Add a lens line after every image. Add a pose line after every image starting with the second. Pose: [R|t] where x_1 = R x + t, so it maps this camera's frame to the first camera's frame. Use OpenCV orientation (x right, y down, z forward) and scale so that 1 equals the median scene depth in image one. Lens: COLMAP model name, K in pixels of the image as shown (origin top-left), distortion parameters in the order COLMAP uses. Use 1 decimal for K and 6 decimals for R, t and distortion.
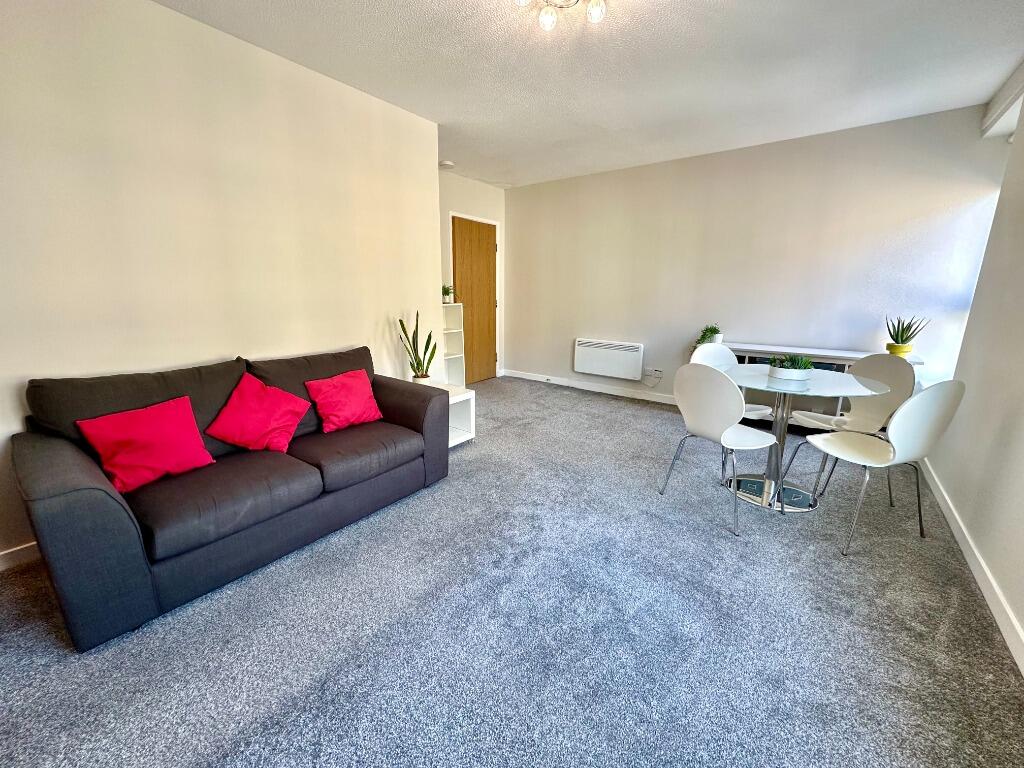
lens RADIAL K [[409.4, 0, 509.7], [0, 409.4, 385.7], [0, 0, 1]] dist [0.001783, 0.000101]
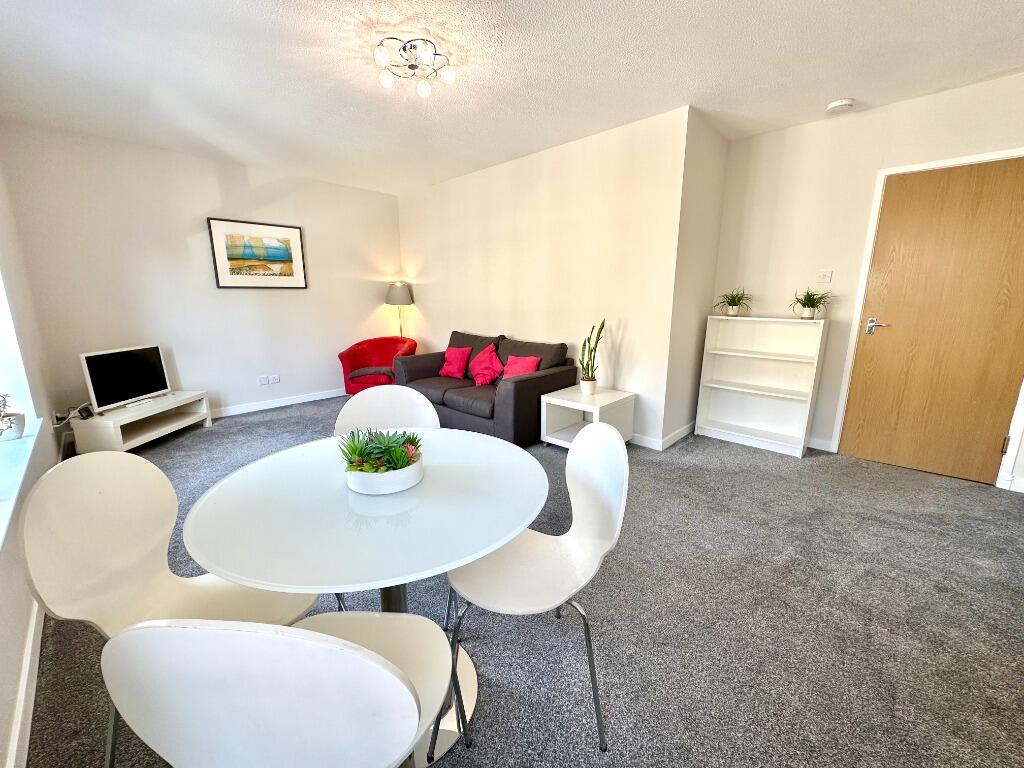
lens RADIAL K [[409.4, 0, 515.4], [0, 409.4, 384.6], [0, 0, 1]] dist [0.001783, 0.000101]
pose [[-0.115178, 0.204366, -0.972095, 0.624297], [-0.232781, 0.945805, 0.226420, -0.150163], [0.965685, 0.252364, -0.061363, 0.647242]]
